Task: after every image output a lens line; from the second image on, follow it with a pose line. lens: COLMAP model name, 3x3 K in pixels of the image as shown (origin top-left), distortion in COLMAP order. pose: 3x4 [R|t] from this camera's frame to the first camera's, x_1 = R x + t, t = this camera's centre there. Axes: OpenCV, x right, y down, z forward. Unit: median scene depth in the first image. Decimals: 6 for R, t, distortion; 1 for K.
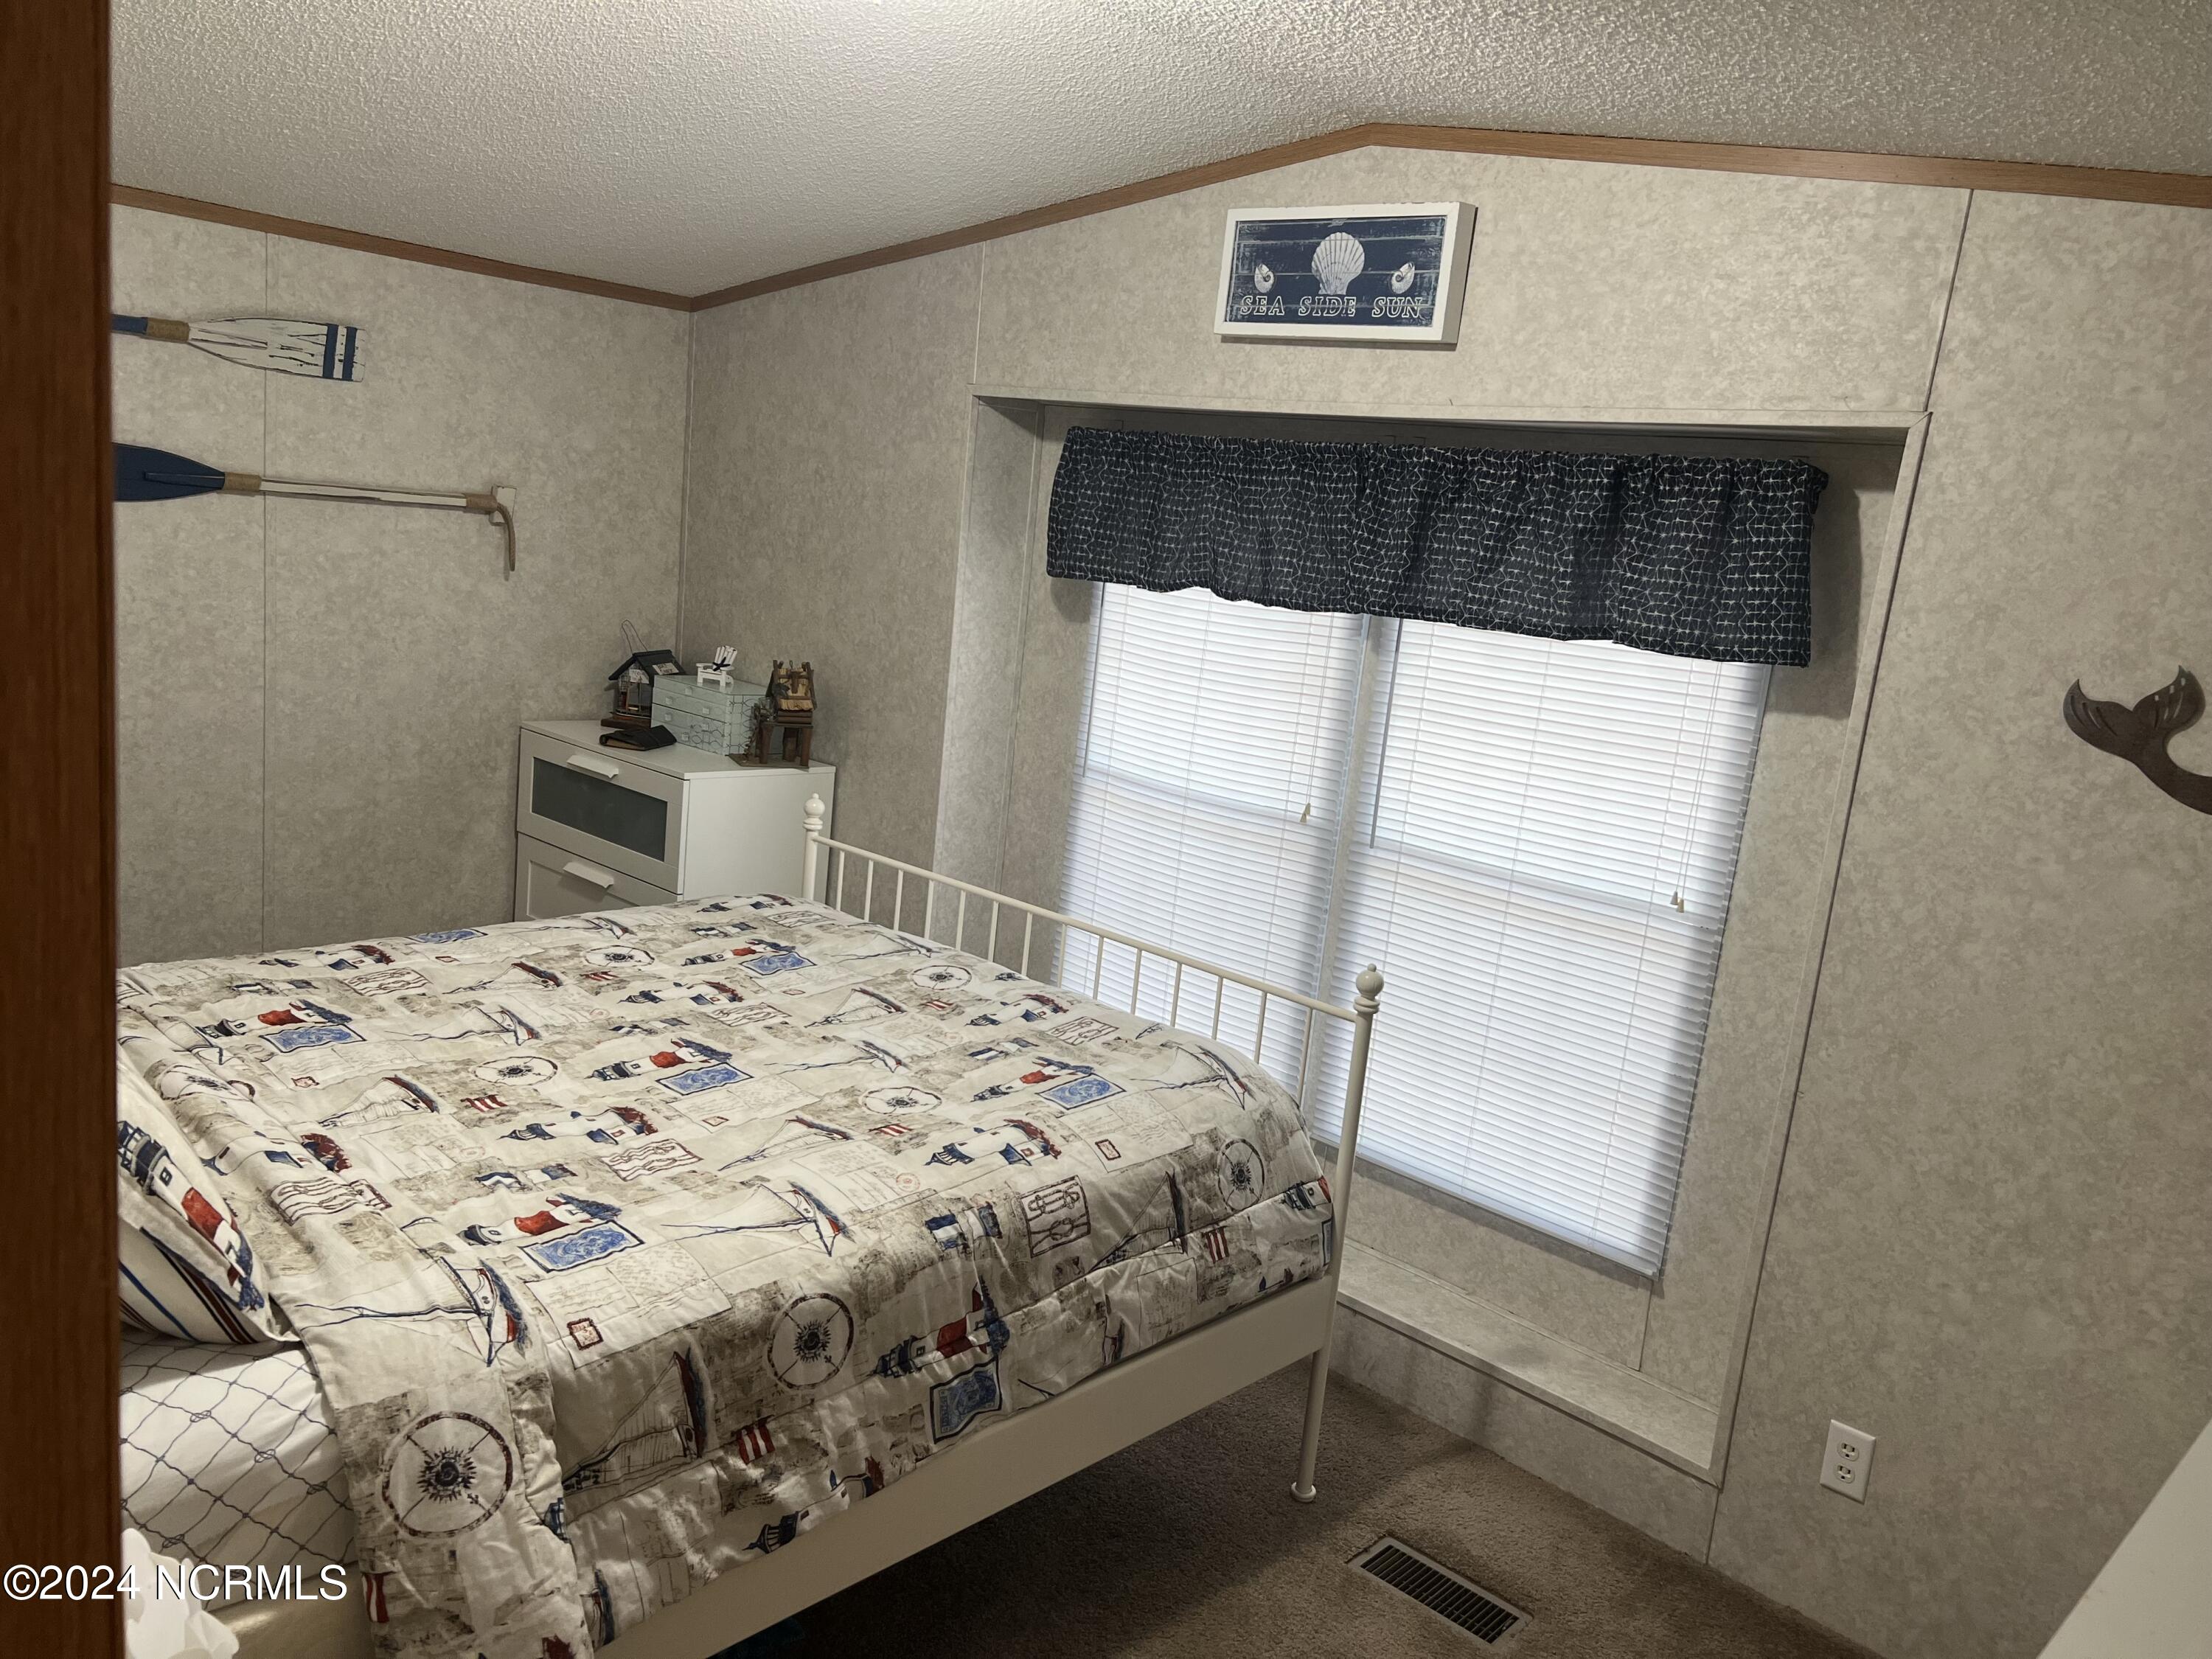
lens RADIAL K [[1726.9, 0, 1103.8], [0, 1726.9, 800.8], [0, 0, 1]] dist [0.102972, -0.112992]
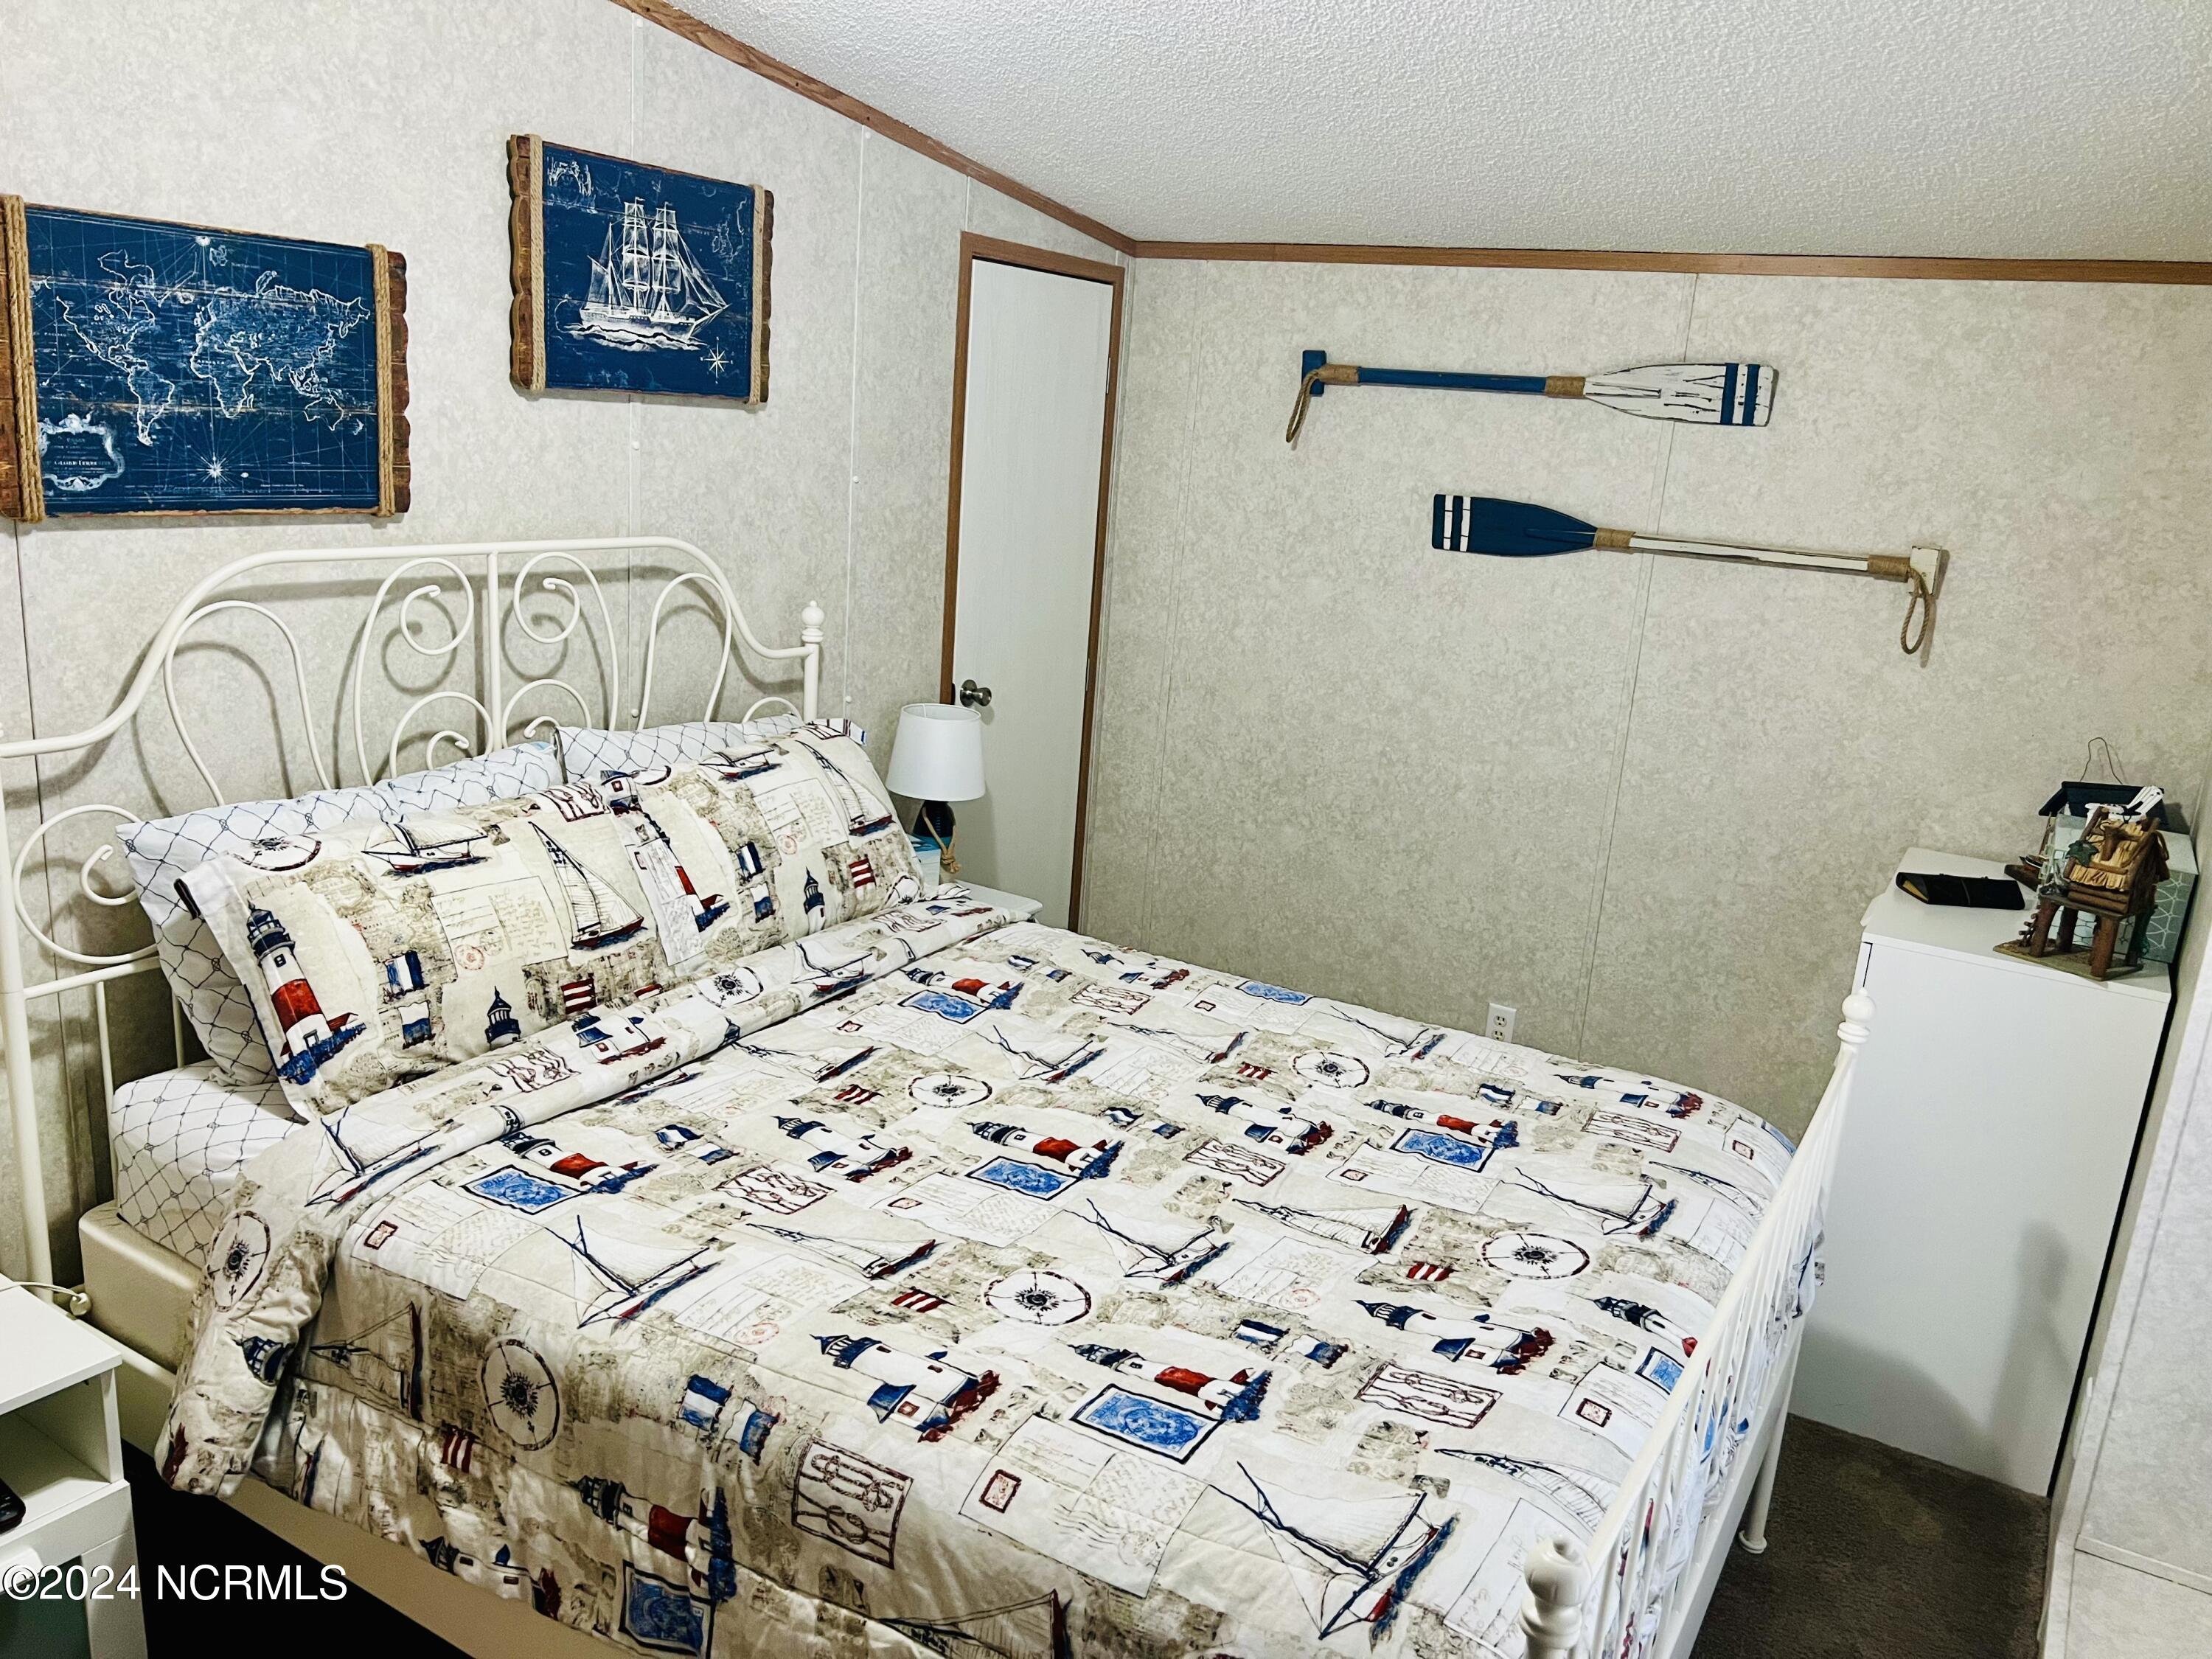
lens RADIAL K [[1675.7, 0, 1114.5], [0, 1675.7, 833.7], [0, 0, 1]] dist [0.055724, -0.075961]
pose [[0.209764, 0.159179, -0.964708, 0.442979], [-0.209618, 0.971039, 0.114644, -0.087377], [0.955018, 0.178172, 0.237056, 0.660517]]
